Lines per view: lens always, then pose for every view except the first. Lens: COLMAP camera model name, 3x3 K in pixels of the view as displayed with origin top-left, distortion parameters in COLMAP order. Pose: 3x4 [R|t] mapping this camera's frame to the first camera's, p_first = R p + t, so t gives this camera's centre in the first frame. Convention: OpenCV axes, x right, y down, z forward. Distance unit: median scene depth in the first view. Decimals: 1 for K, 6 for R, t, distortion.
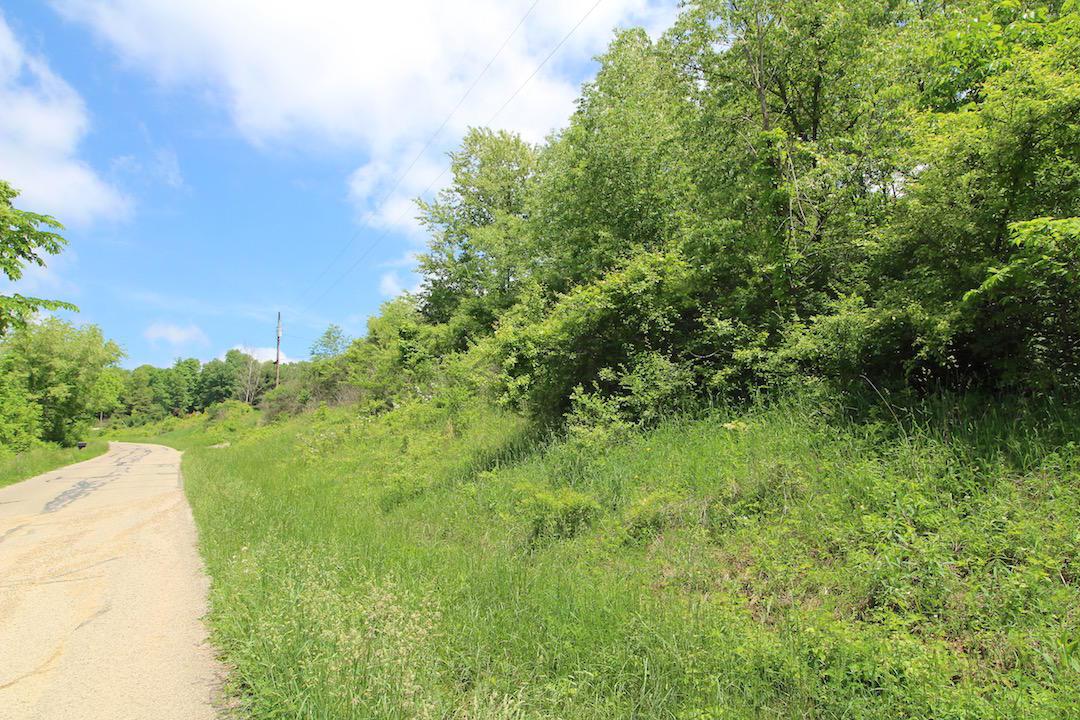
lens RADIAL K [[609.9, 0, 540.0], [0, 609.9, 360.0], [0, 0, 1]] dist [-0.003324, -0.005518]
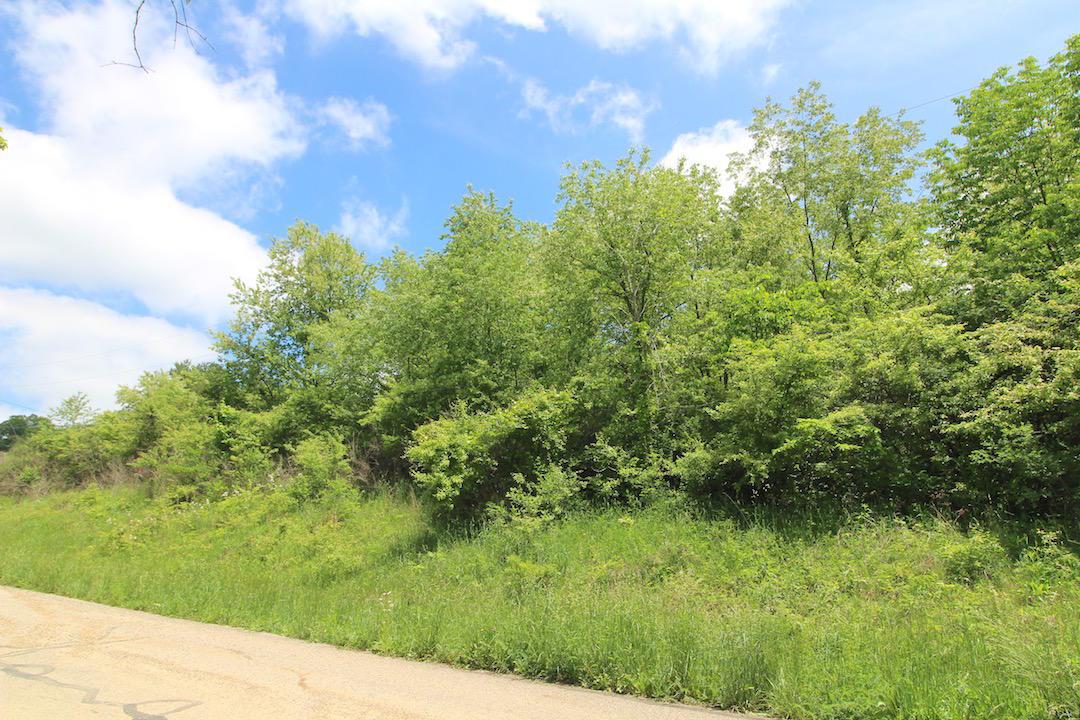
lens RADIAL K [[609.9, 0, 540.0], [0, 609.9, 360.0], [0, 0, 1]] dist [-0.003324, -0.005518]
pose [[0.920115, 0.137287, 0.366797, -0.368085], [-0.075329, 0.981098, -0.178246, 0.003386], [-0.384335, 0.136376, 0.913065, -0.256840]]
